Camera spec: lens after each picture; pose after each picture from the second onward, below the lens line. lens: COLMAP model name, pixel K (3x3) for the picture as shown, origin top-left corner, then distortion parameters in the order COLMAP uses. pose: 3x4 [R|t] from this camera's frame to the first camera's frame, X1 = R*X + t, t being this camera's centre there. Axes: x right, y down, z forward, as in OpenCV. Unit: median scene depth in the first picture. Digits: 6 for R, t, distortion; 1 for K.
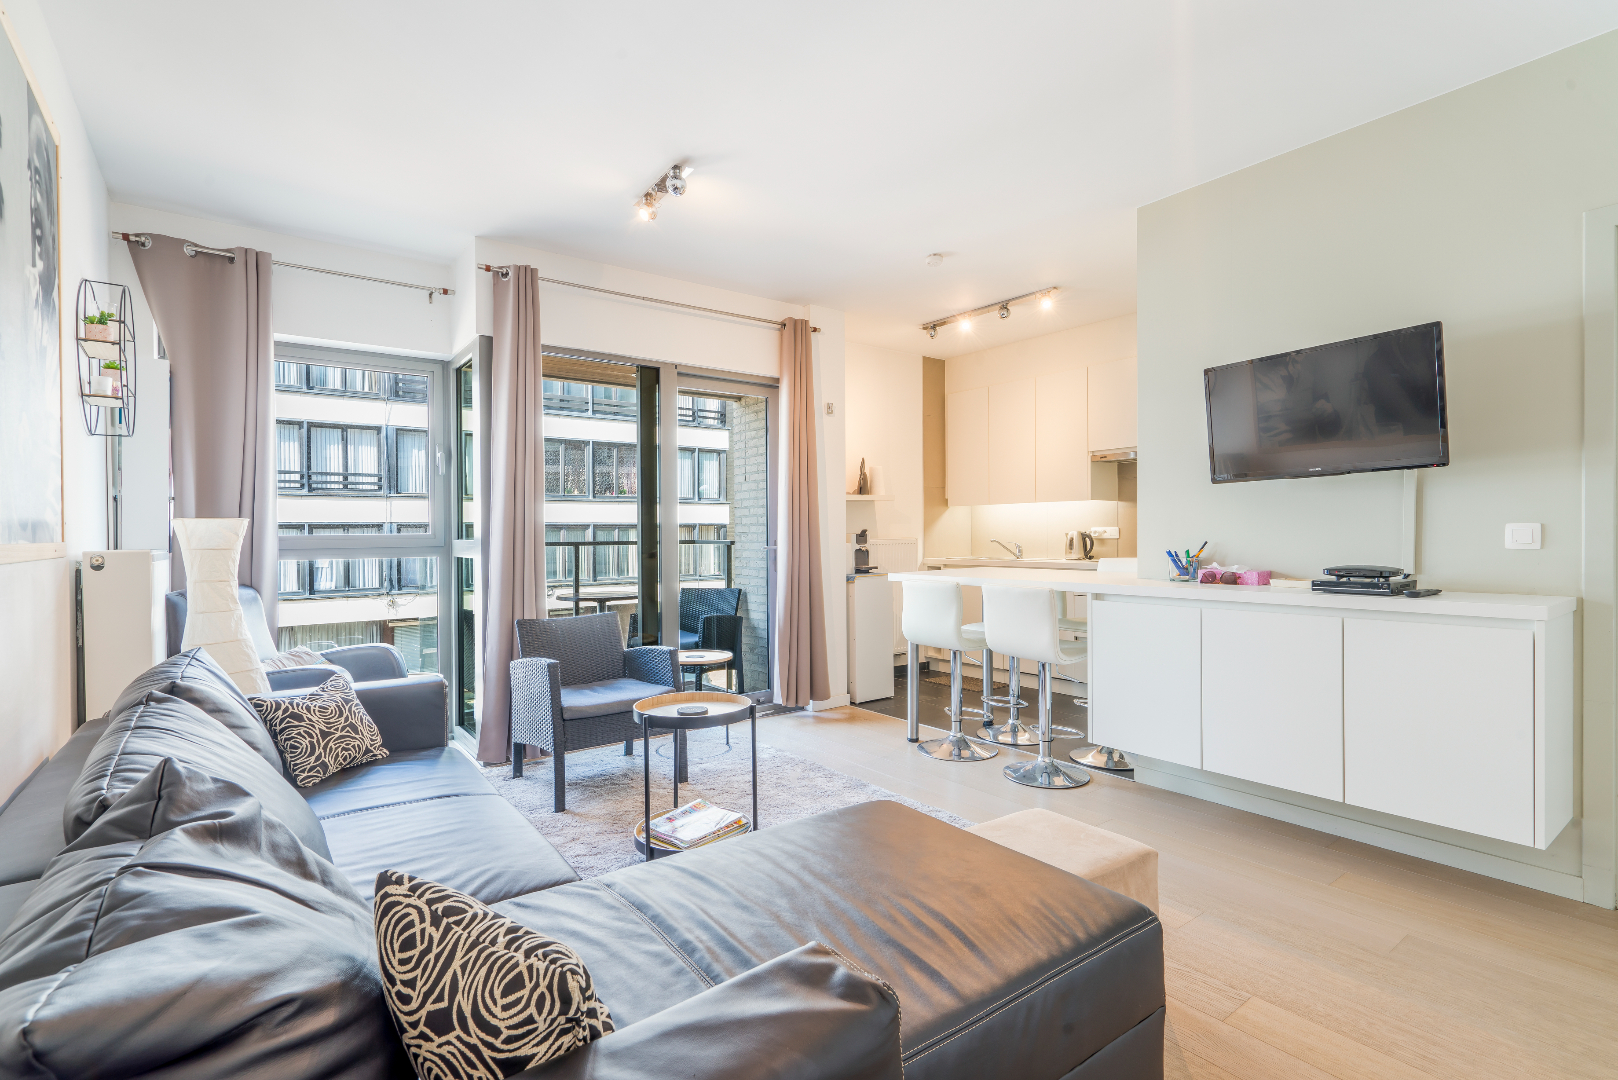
lens RADIAL K [[762.5, 0, 831.4], [0, 762.5, 532.5], [0, 0, 1]] dist [-0.003334, 0.001318]
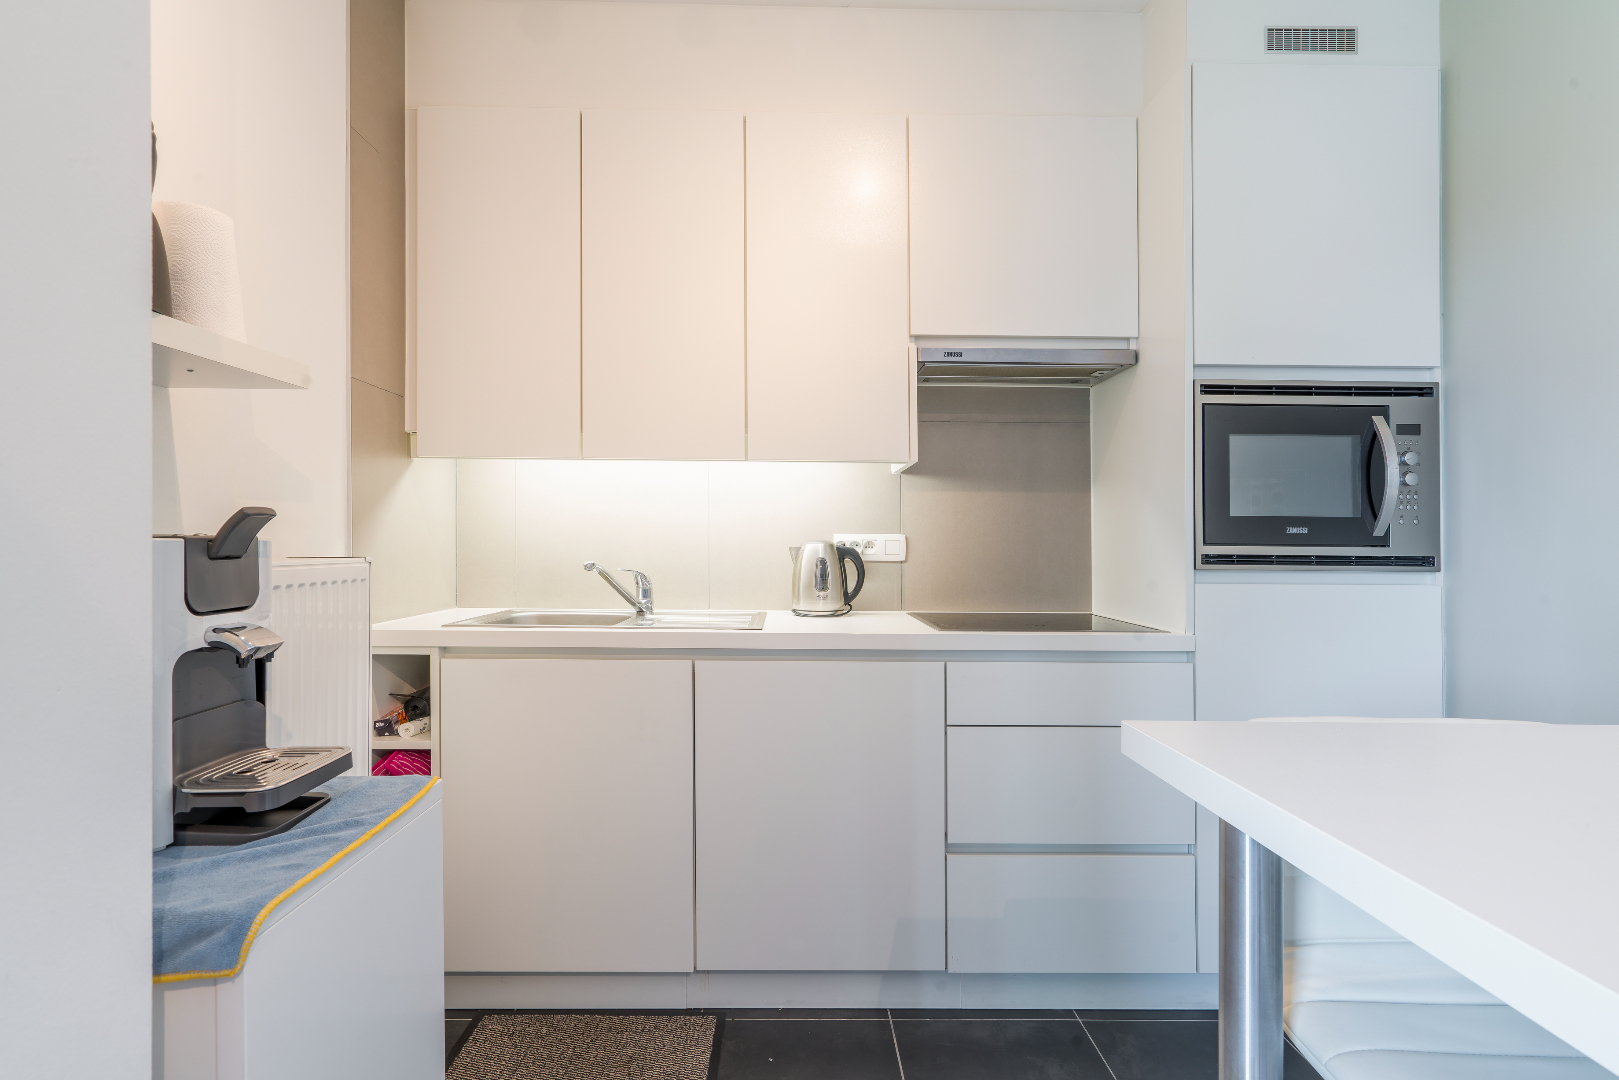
lens RADIAL K [[803.4, 0, 797.9], [0, 803.4, 528.5], [0, 0, 1]] dist [0.004024, -0.001386]
pose [[0.621482, 0.029221, 0.782884, -0.009302], [-0.016428, 0.999571, -0.024267, 0.001439], [-0.783257, 0.002221, 0.621695, 0.664060]]
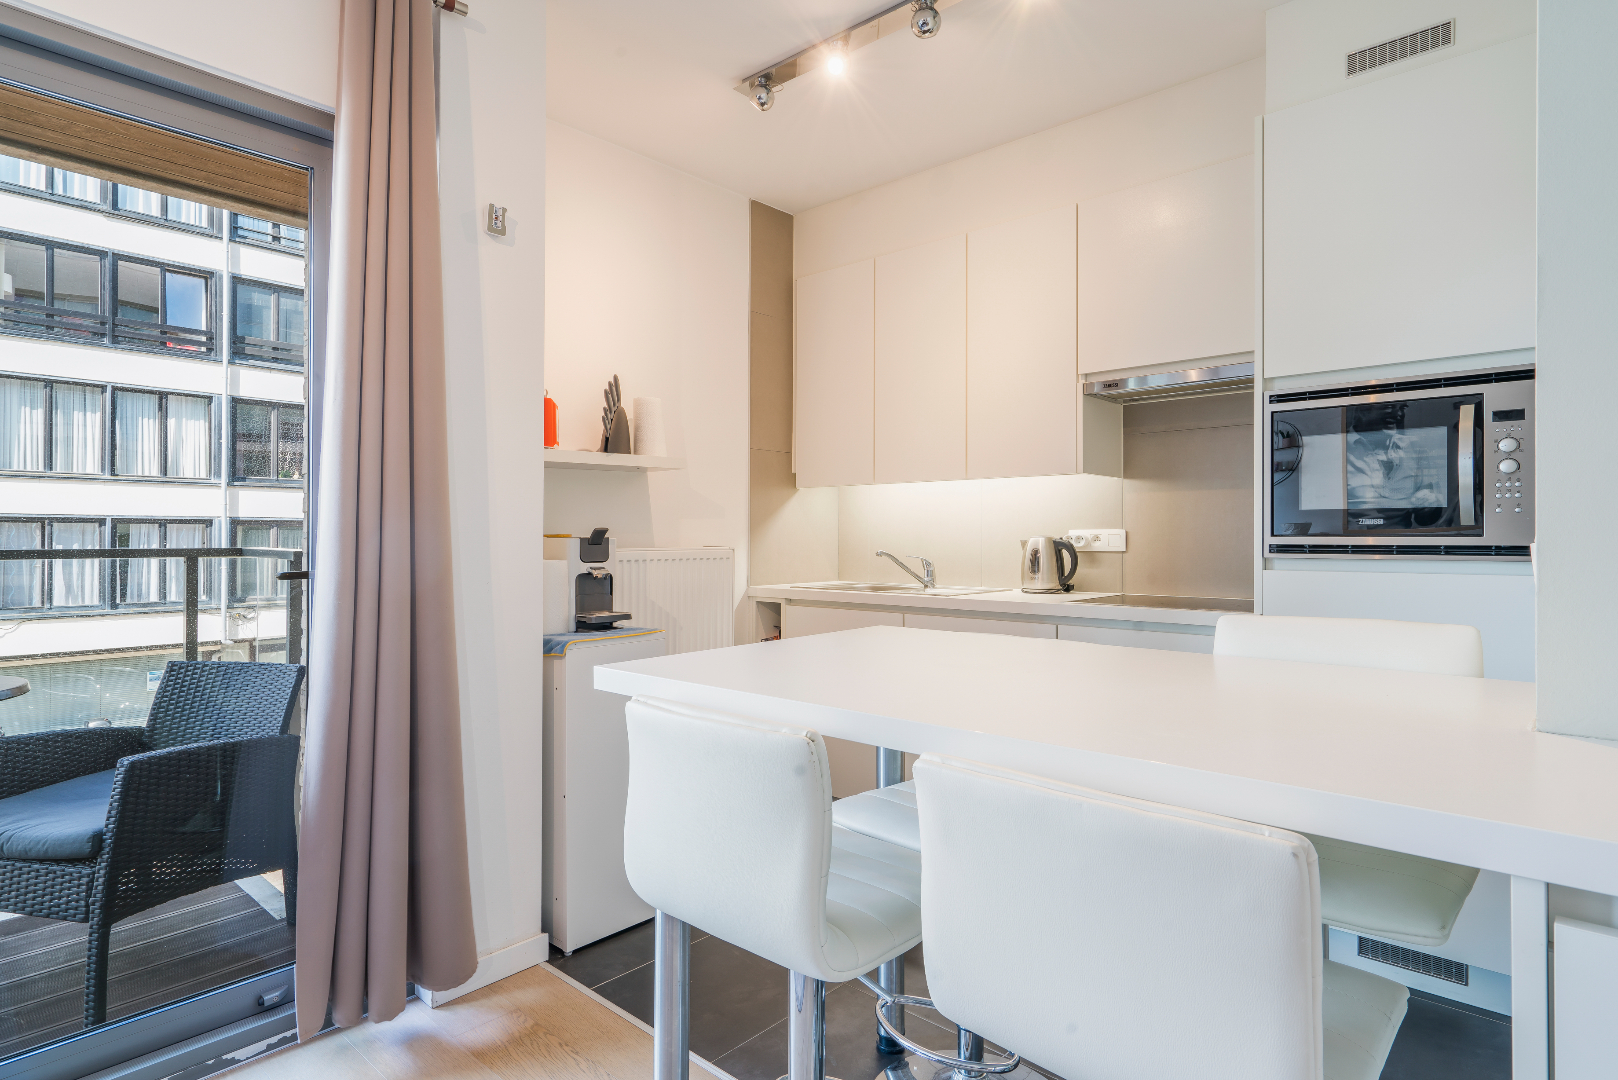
lens RADIAL K [[857.1, 0, 811.6], [0, 857.1, 520.0], [0, 0, 1]] dist [-0.009597, 0.002420]
pose [[0.987186, 0.011990, 0.159120, 0.067699], [-0.009032, 0.999773, -0.019303, -0.000252], [-0.159316, 0.017618, 0.987070, 0.403679]]
